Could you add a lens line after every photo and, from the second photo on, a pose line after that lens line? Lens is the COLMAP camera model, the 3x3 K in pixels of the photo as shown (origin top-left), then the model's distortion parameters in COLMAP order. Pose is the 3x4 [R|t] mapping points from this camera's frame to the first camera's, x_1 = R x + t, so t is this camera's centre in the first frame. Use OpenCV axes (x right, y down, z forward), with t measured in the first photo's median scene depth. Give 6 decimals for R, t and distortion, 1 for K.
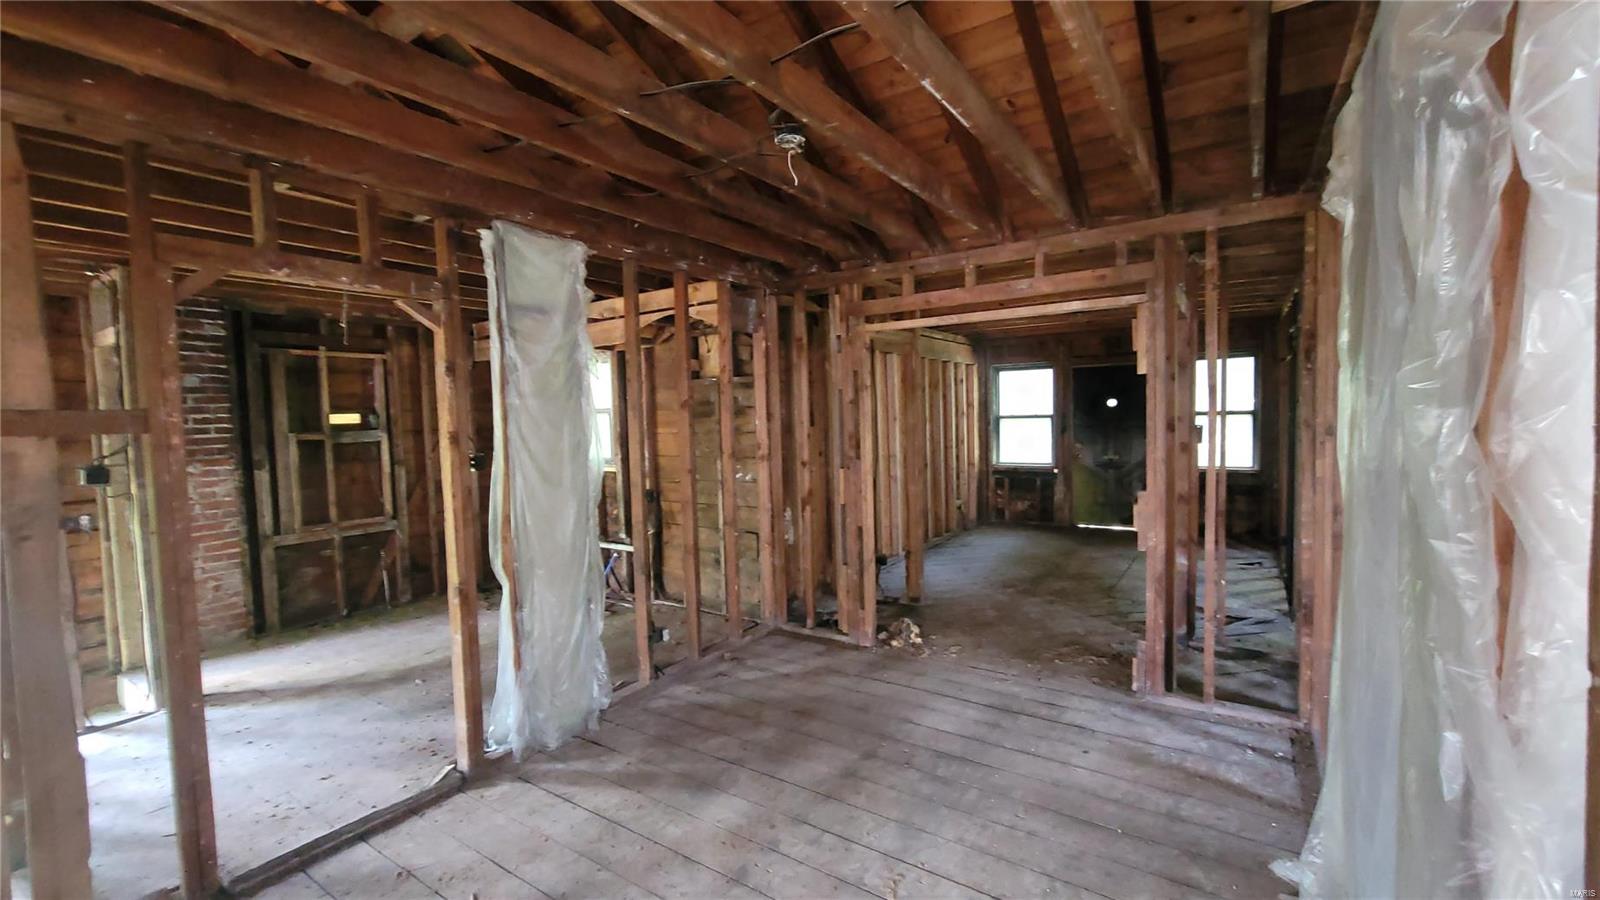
lens RADIAL K [[652.9, 0, 797.5], [0, 652.9, 449.5], [0, 0, 1]] dist [-0.004429, 0.000191]
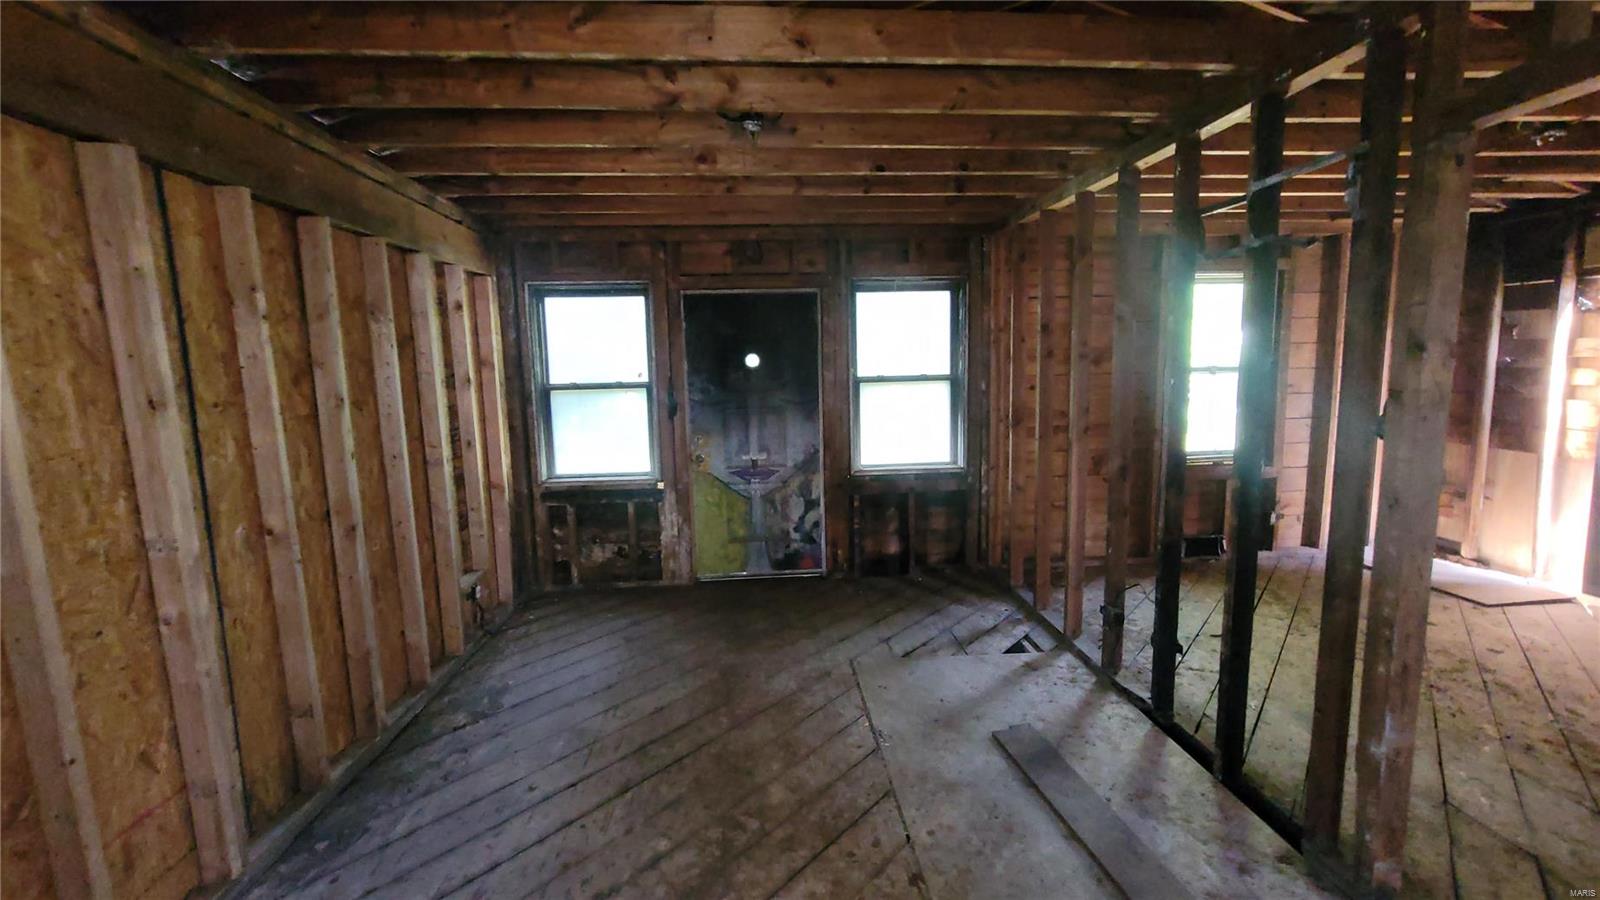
lens RADIAL K [[652.9, 0, 797.5], [0, 652.9, 449.5], [0, 0, 1]] dist [-0.004429, 0.000191]
pose [[0.781488, -0.068455, 0.620153, 0.354009], [0.034772, 0.997197, 0.066257, -0.069760], [-0.622950, -0.030215, 0.781678, 1.194585]]
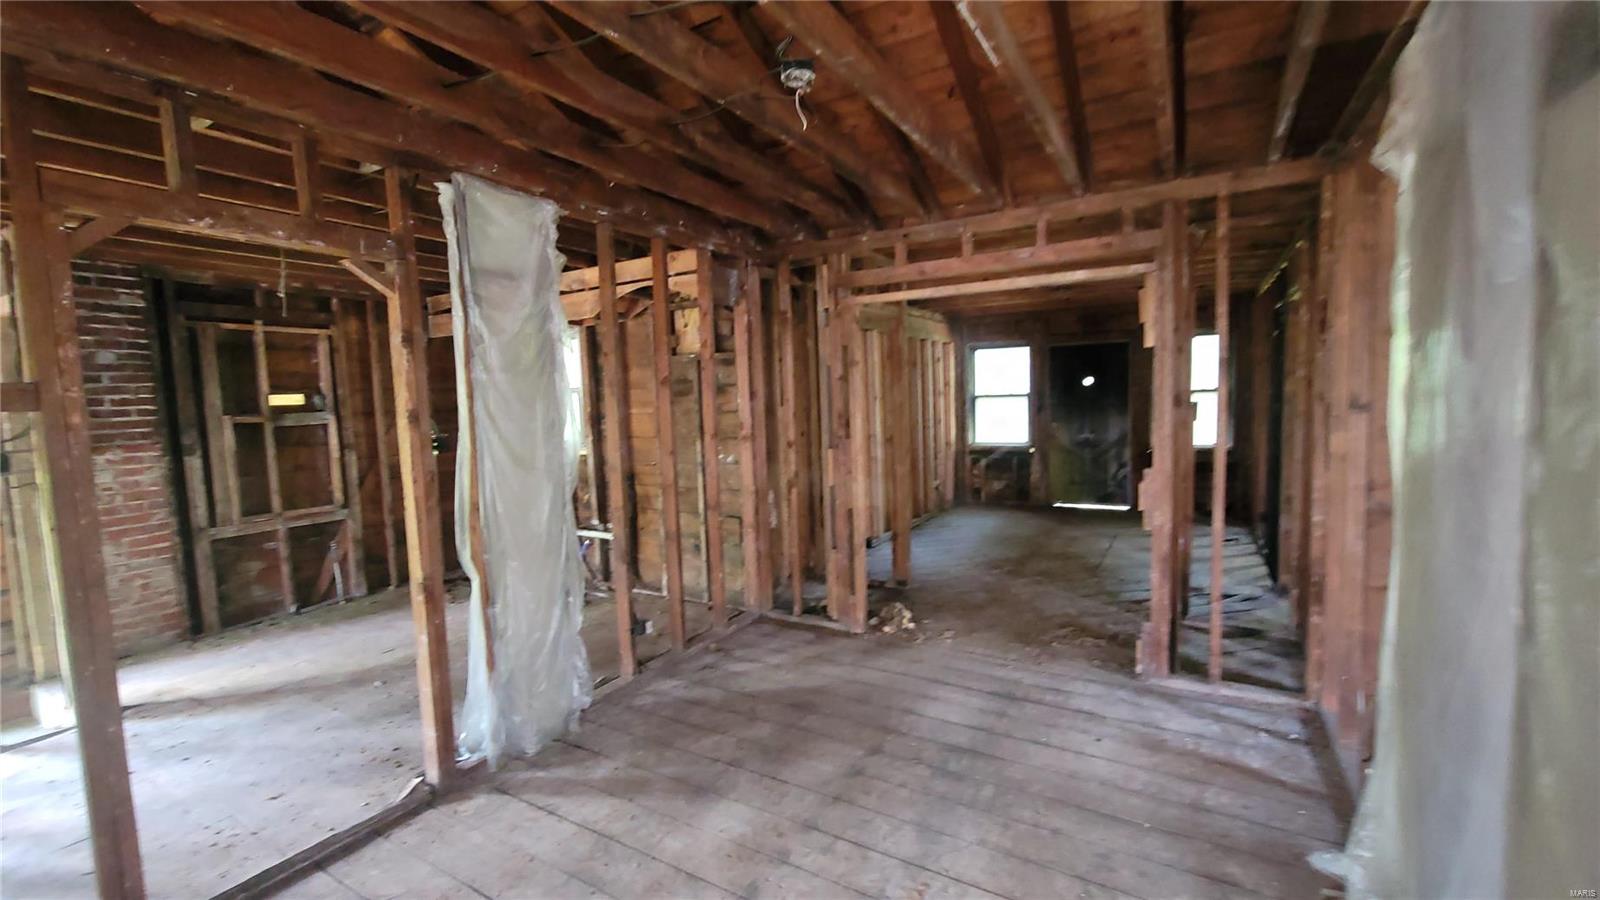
lens RADIAL K [[652.9, 0, 797.5], [0, 652.9, 449.5], [0, 0, 1]] dist [-0.004429, 0.000191]
pose [[0.998391, -0.008922, 0.056001, -0.041089], [0.007409, 0.999603, 0.027173, 0.005115], [-0.056222, -0.026715, 0.998061, 0.061550]]
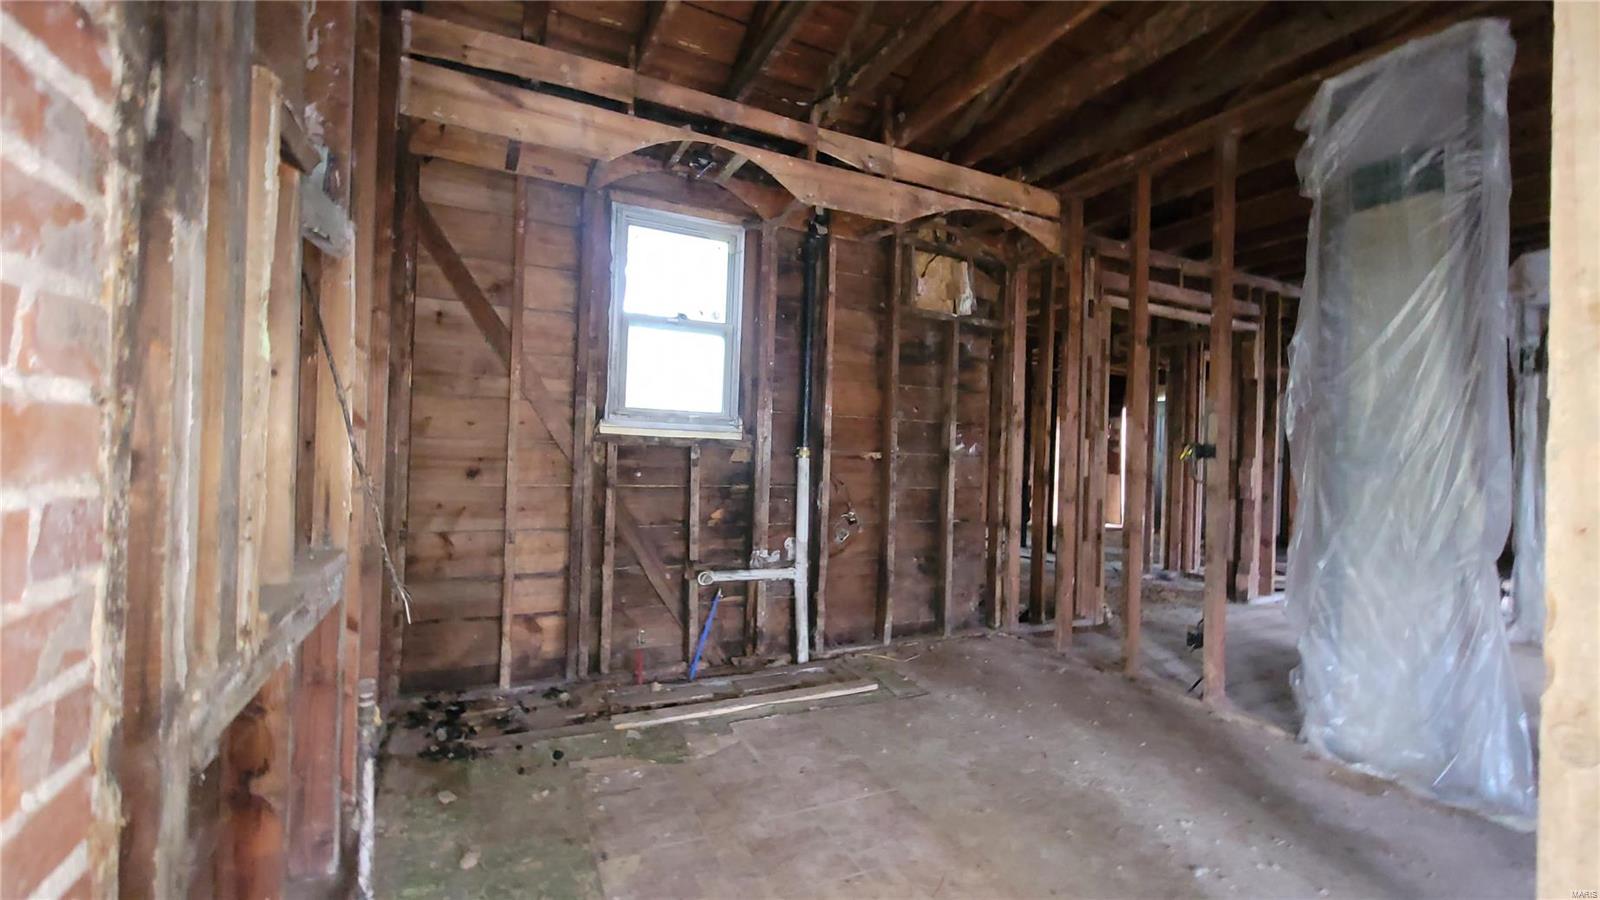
lens RADIAL K [[652.9, 0, 797.5], [0, 652.9, 449.5], [0, 0, 1]] dist [-0.004429, 0.000191]
pose [[0.498167, 0.047887, 0.865758, -1.172234], [0.002083, 0.998405, -0.056422, 0.118351], [-0.867079, 0.029911, 0.497272, 1.095999]]
